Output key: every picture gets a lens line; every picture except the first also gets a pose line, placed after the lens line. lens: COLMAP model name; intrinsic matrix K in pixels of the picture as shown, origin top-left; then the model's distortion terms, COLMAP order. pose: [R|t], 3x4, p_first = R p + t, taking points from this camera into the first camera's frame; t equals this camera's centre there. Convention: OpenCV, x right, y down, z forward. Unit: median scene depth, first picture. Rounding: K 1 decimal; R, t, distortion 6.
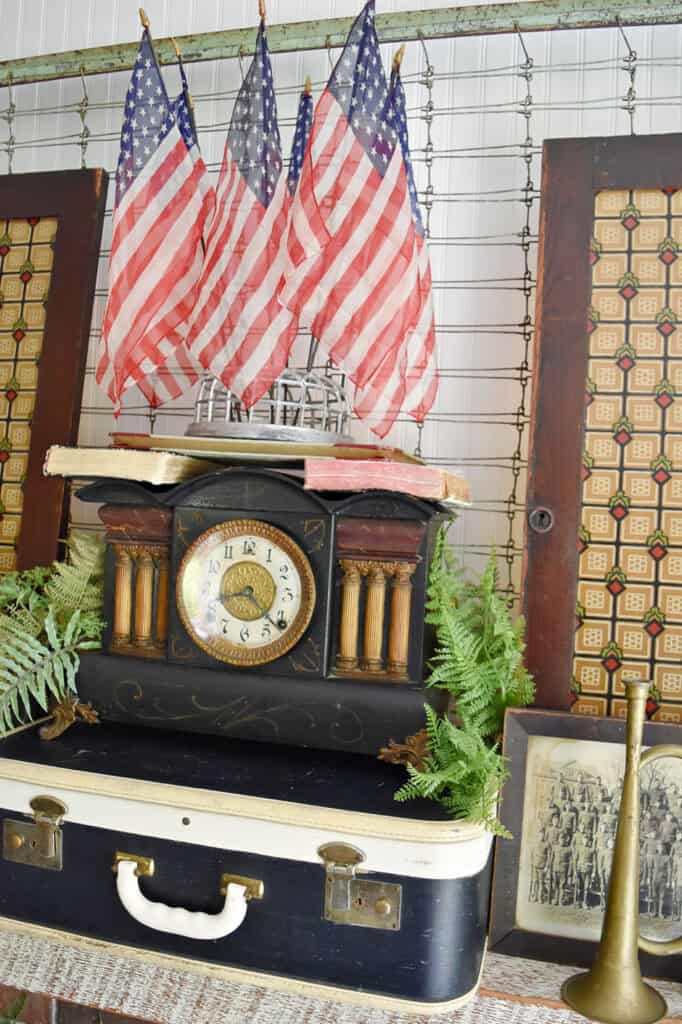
lens RADIAL K [[841.1, 0, 349.2], [0, 841.1, 513.4], [0, 0, 1]] dist [-0.091551, 0.014808]
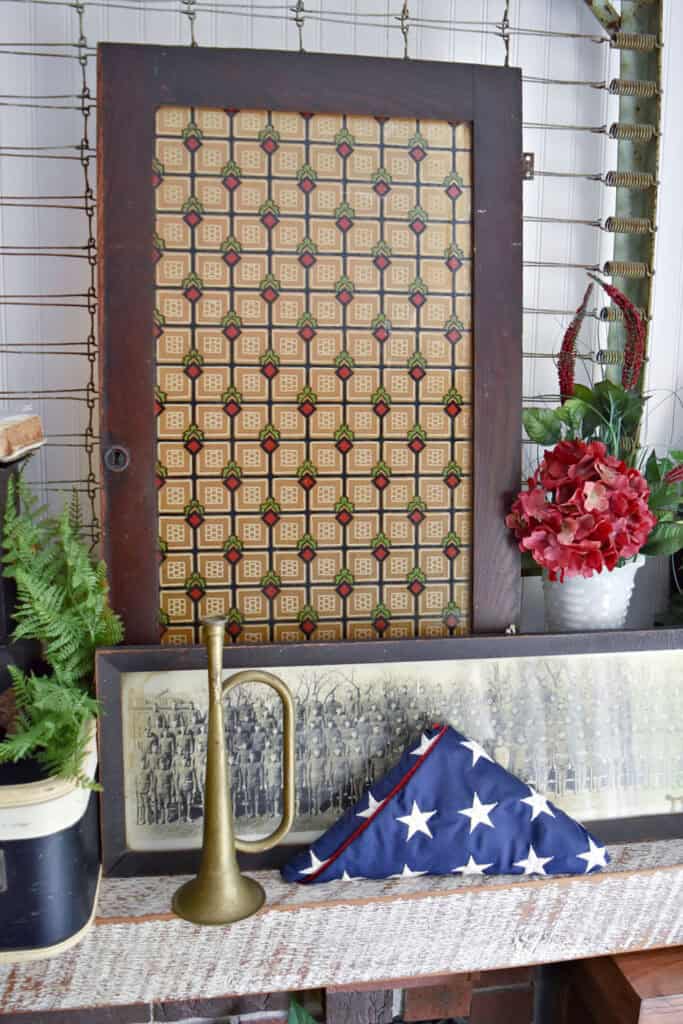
lens RADIAL K [[896.6, 0, 345.2], [0, 896.6, 512.6], [0, 0, 1]] dist [-0.098507, 0.032645]
pose [[0.911886, -0.104523, 0.396911, 0.053665], [0.034638, 0.983178, 0.179334, -0.112597], [-0.408979, -0.149784, 0.900167, -0.065893]]
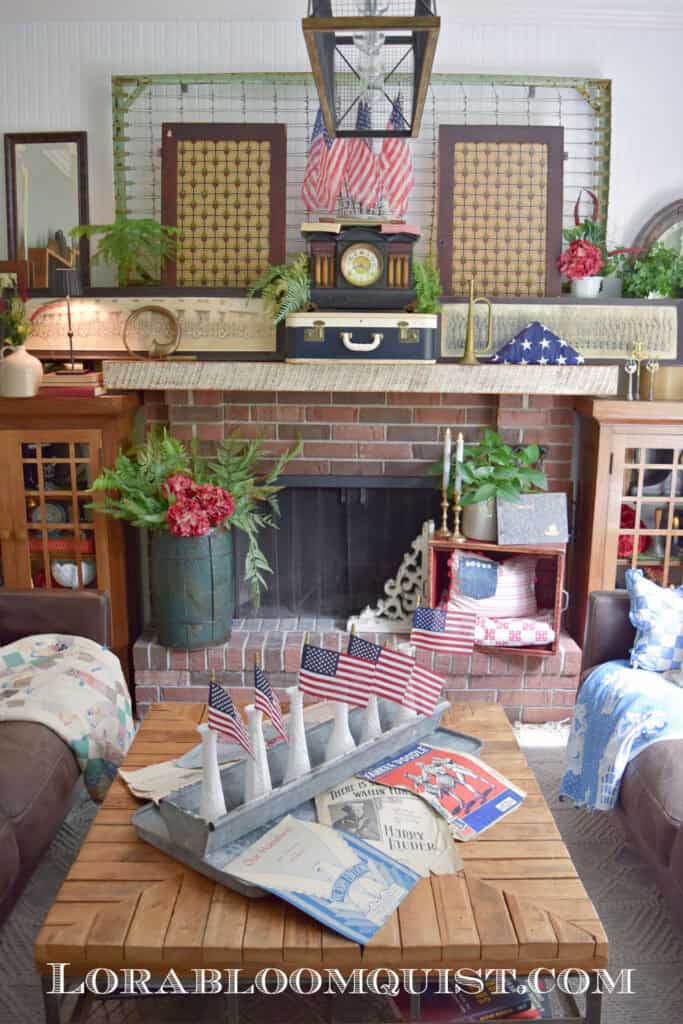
lens RADIAL K [[932.4, 0, 340.1], [0, 932.4, 517.0], [0, 0, 1]] dist [-0.079783, 0.000000]
pose [[0.970087, -0.082855, 0.228181, -1.186861], [0.039763, 0.981490, 0.187340, 0.400148], [-0.239479, -0.172663, 0.955425, -2.845395]]
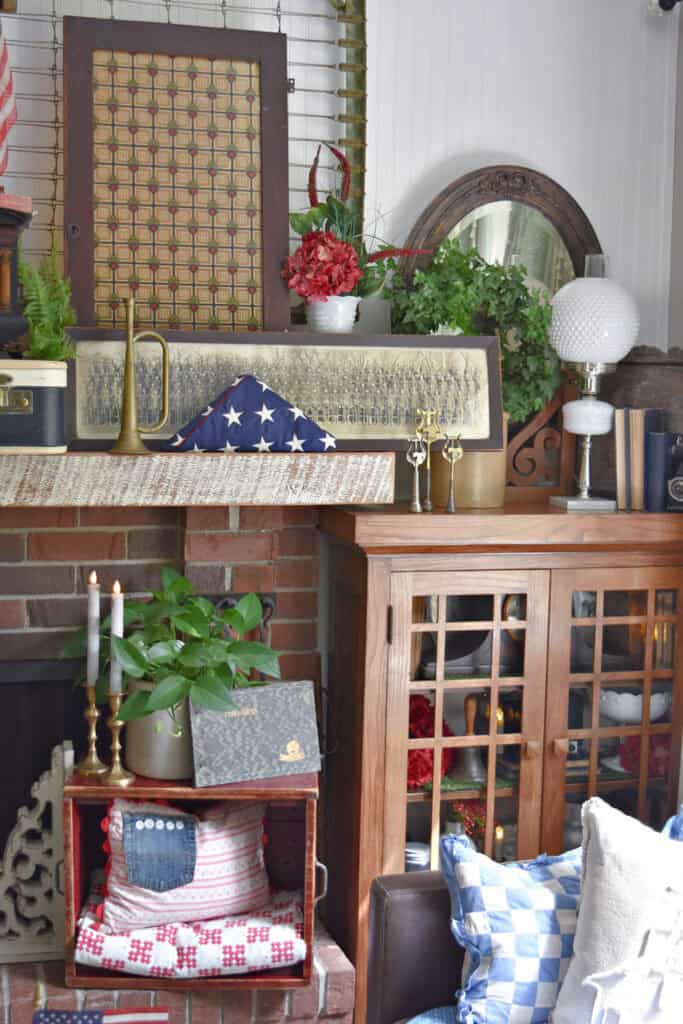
lens RADIAL K [[1387.3, 0, 345.8], [0, 1387.3, 517.6], [0, 0, 1]] dist [-0.041288, 0.000000]
pose [[0.859410, -0.079815, 0.505019, -0.894618], [0.031792, 0.994171, 0.103021, 0.360749], [-0.510298, -0.072481, 0.856938, -2.089778]]
